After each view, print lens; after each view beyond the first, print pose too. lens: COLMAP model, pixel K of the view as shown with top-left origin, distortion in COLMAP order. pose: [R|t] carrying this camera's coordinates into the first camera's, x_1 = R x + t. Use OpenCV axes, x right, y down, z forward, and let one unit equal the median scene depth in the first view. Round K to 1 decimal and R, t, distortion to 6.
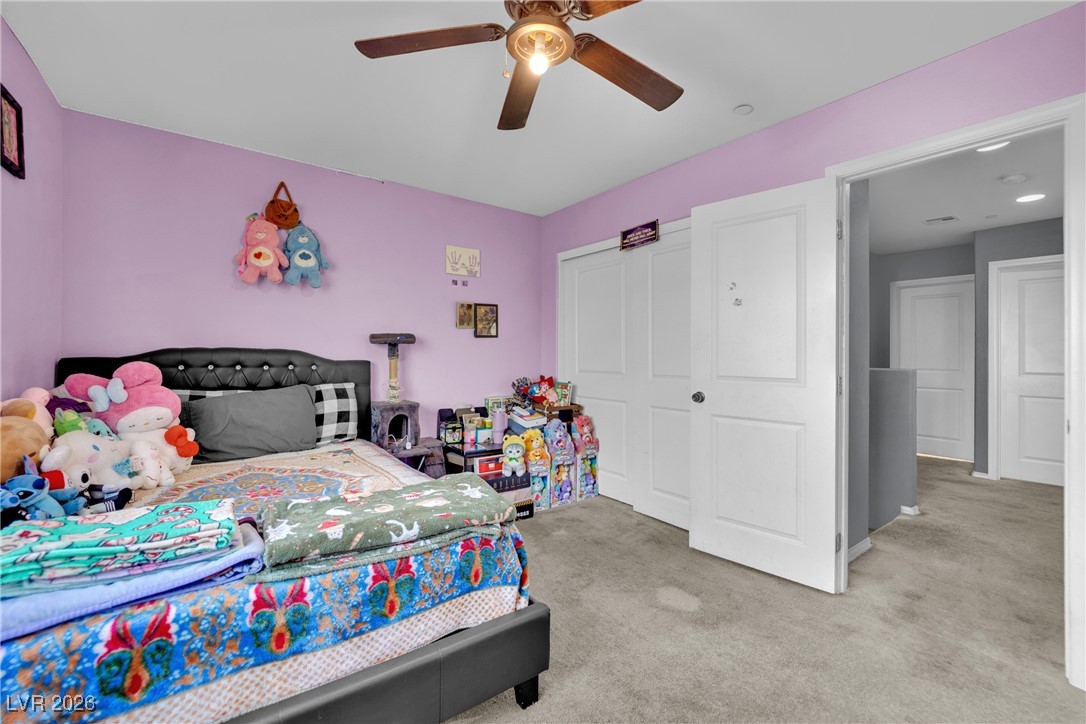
lens RADIAL K [[444.5, 0, 543.0], [0, 444.5, 362.0], [0, 0, 1]] dist [-0.018397, -0.000004]
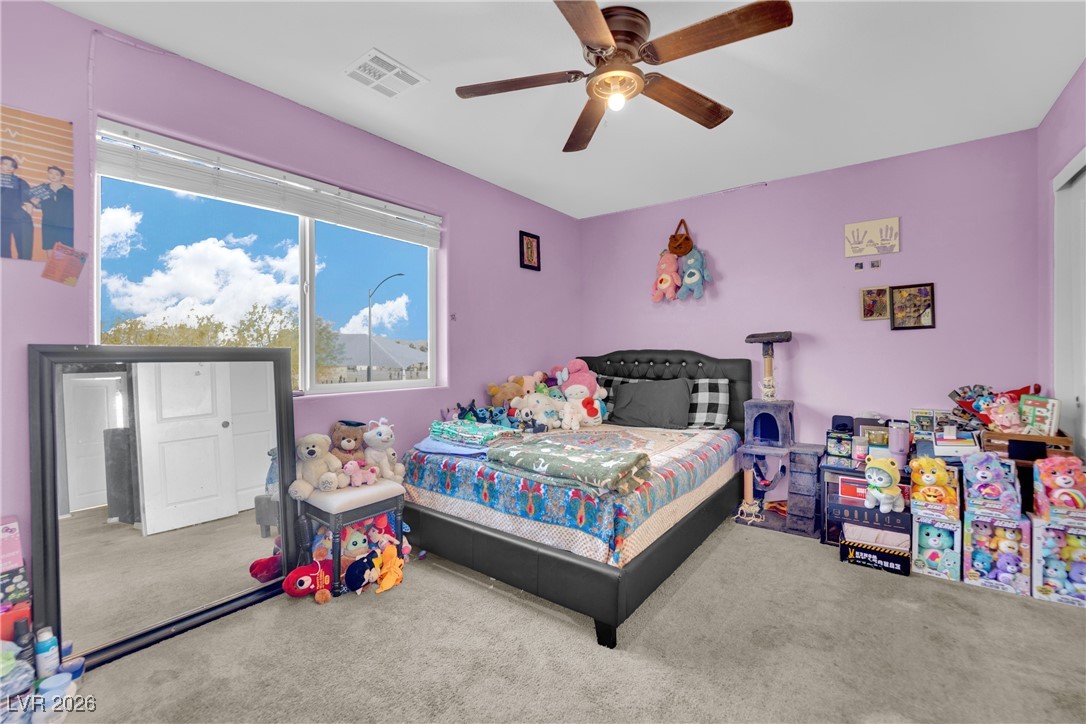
lens RADIAL K [[444.5, 0, 543.0], [0, 444.5, 362.0], [0, 0, 1]] dist [-0.018397, -0.000004]
pose [[0.290443, 0.007623, -0.956862, 0.526541], [-0.007989, 0.999953, 0.005541, 0.001713], [0.956859, 0.006035, 0.290490, 0.242104]]
